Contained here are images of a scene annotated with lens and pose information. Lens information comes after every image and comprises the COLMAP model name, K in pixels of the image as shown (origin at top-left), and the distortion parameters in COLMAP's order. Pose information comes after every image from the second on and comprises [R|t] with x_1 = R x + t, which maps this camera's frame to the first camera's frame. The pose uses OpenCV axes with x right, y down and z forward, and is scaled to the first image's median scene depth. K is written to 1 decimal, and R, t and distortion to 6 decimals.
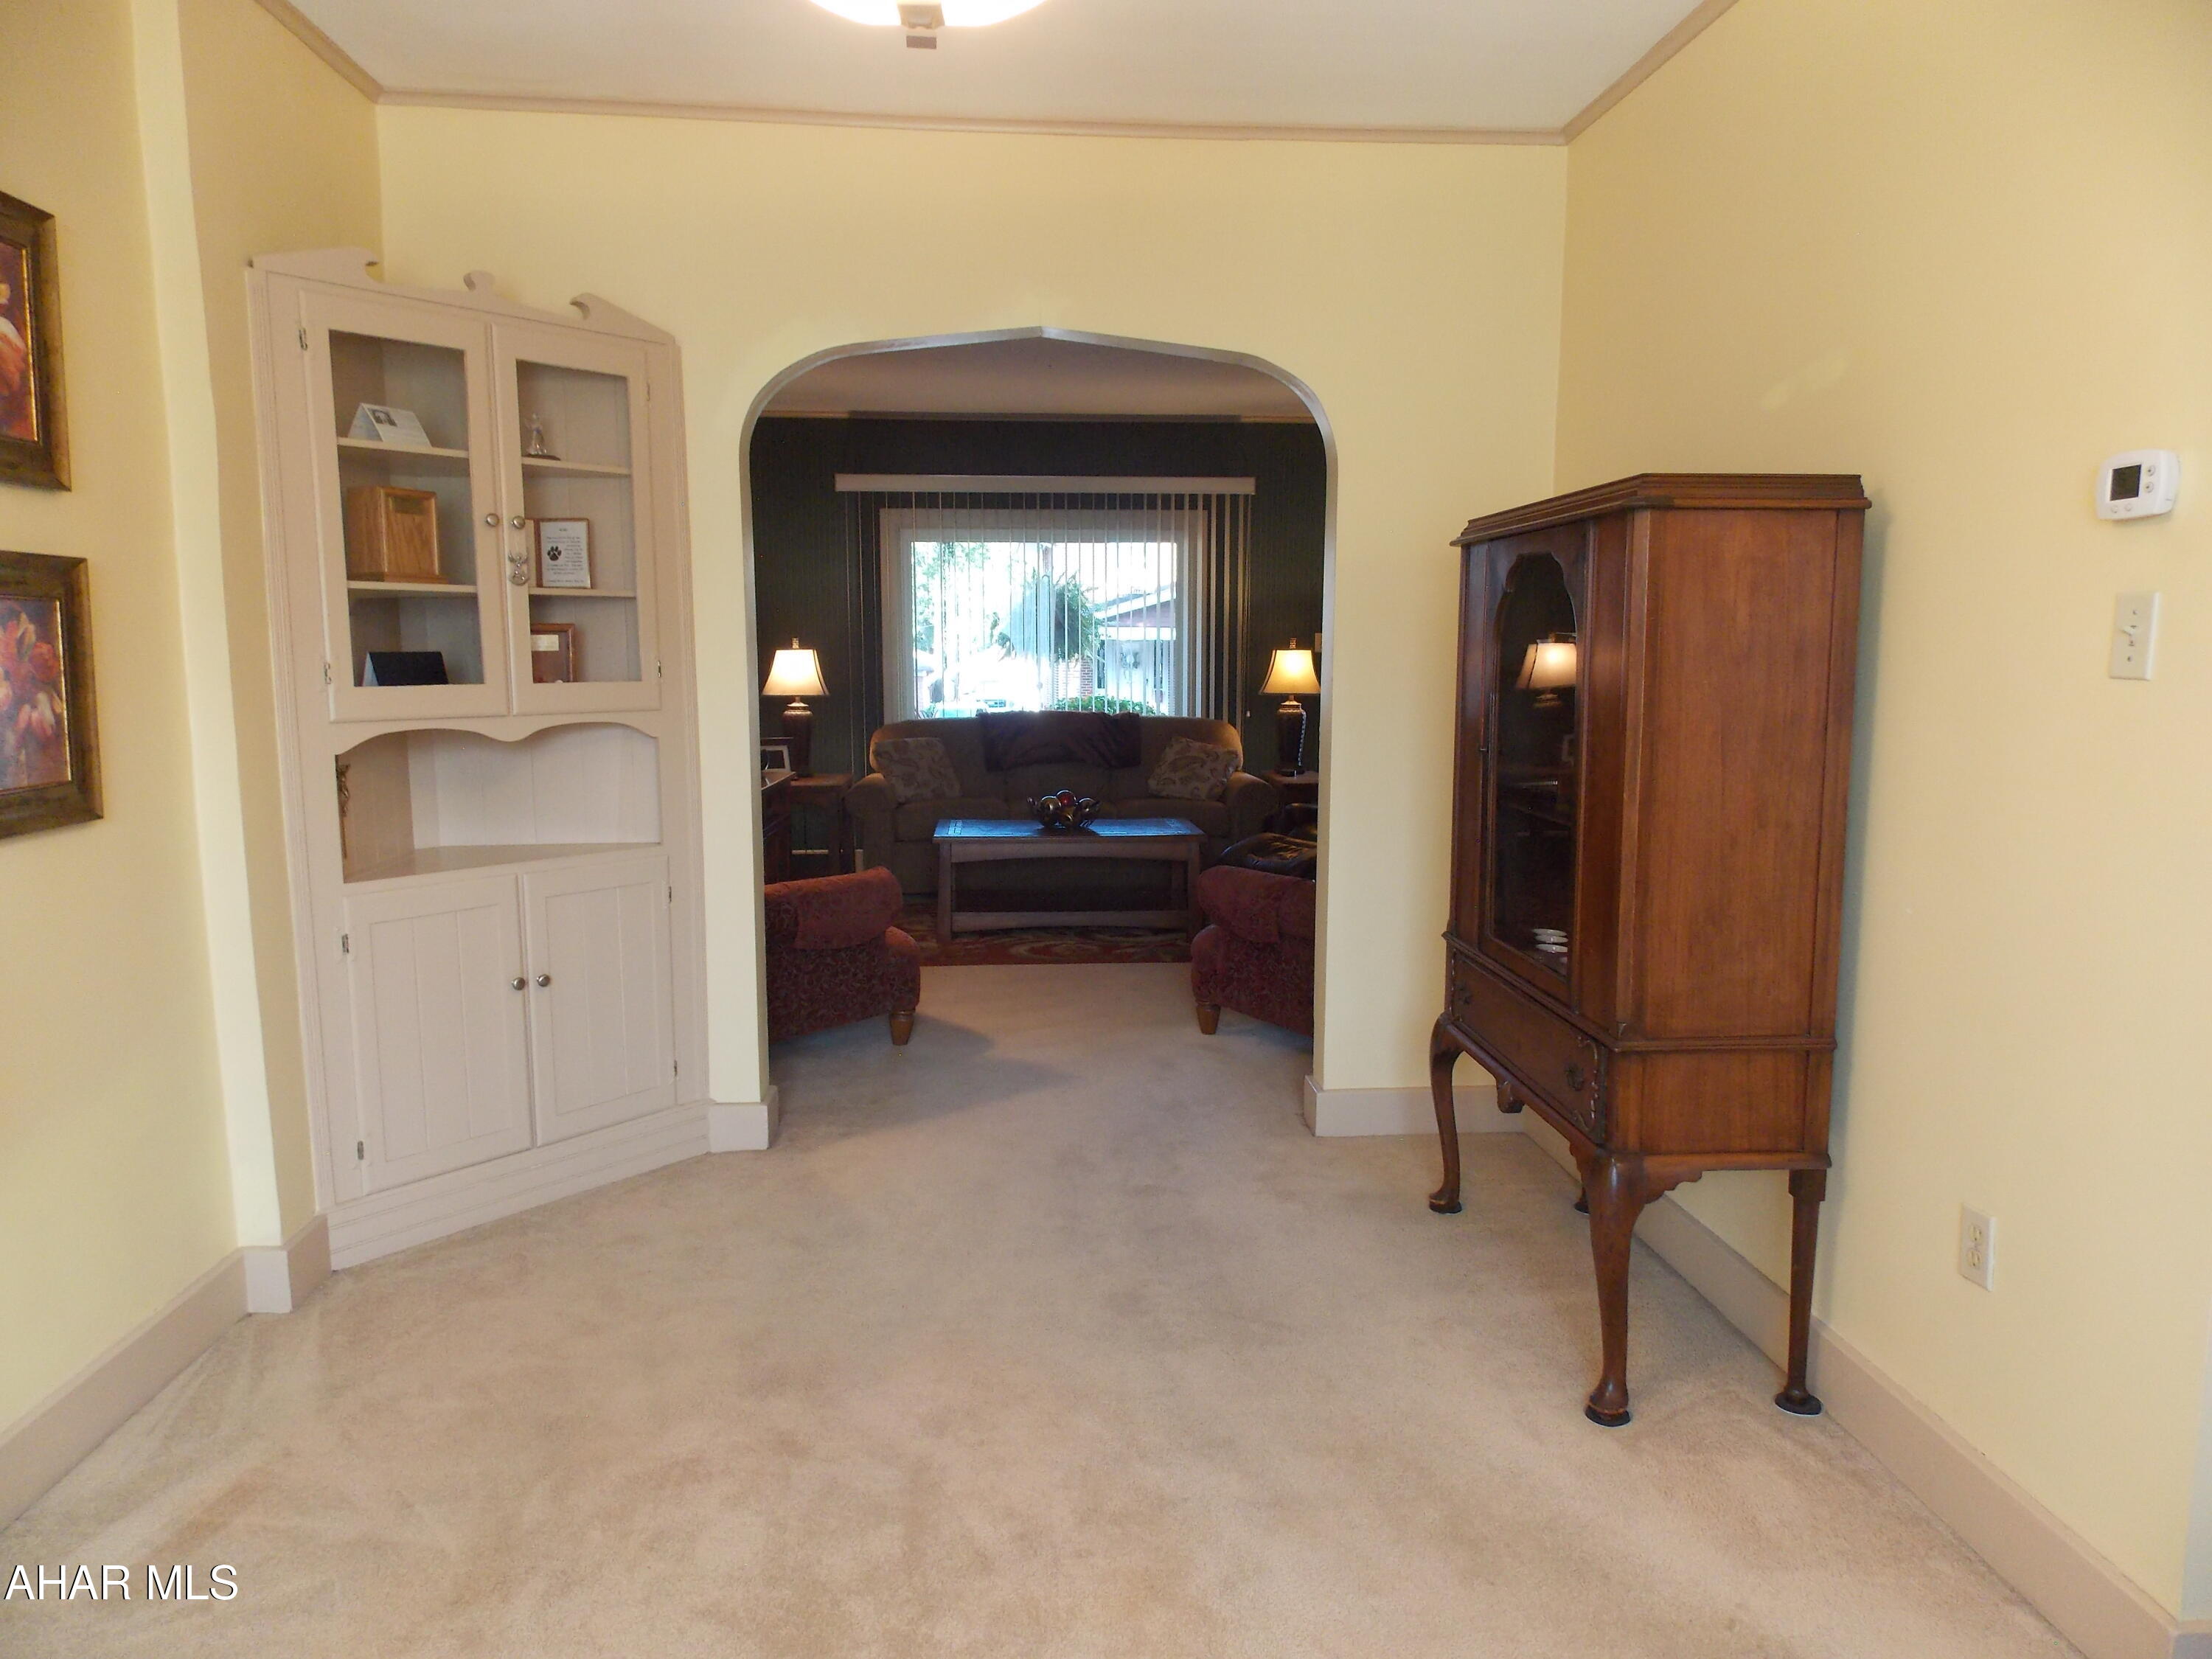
lens RADIAL K [[1485.1, 0, 1135.9], [0, 1485.1, 822.3], [0, 0, 1]] dist [0.059298, 0.000692]
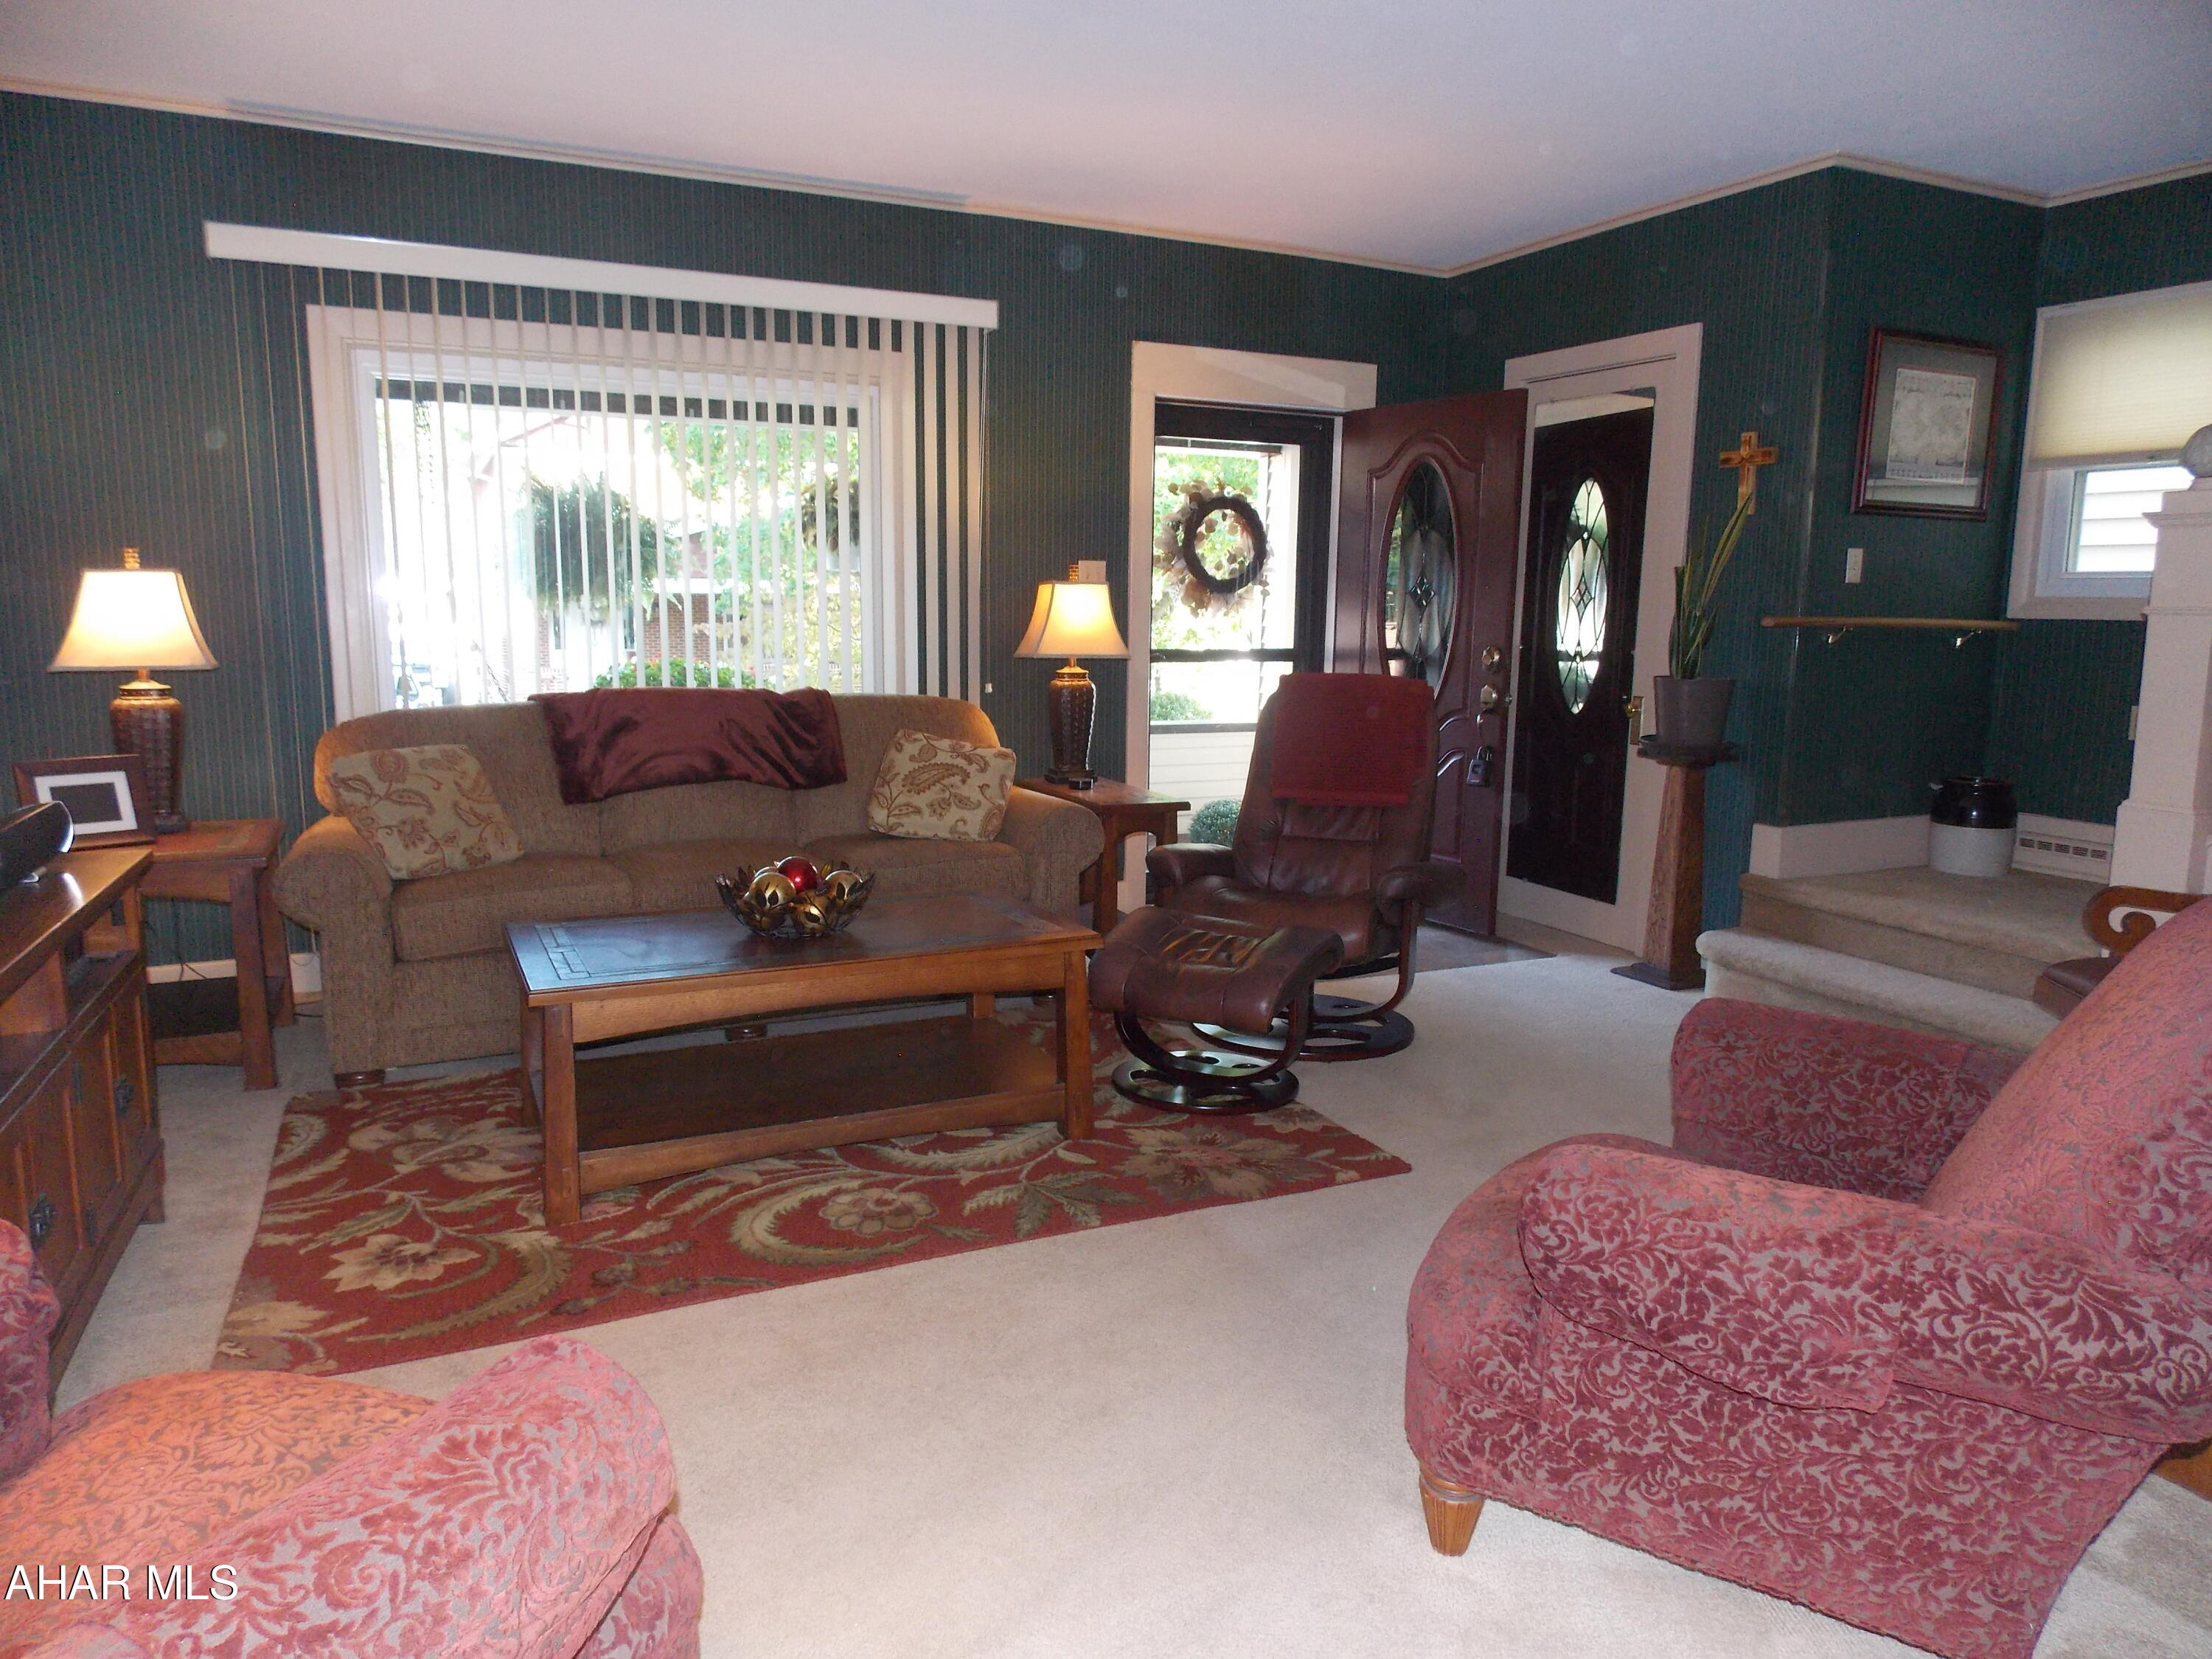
lens RADIAL K [[1470.2, 0, 1106.0], [0, 1470.2, 829.5], [0, 0, 1]] dist [0.020629, 0.000607]
pose [[0.940101, -0.048289, 0.337458, -0.096614], [0.038239, 0.998607, 0.036369, -0.037114], [-0.338744, -0.021286, 0.940638, 0.432509]]
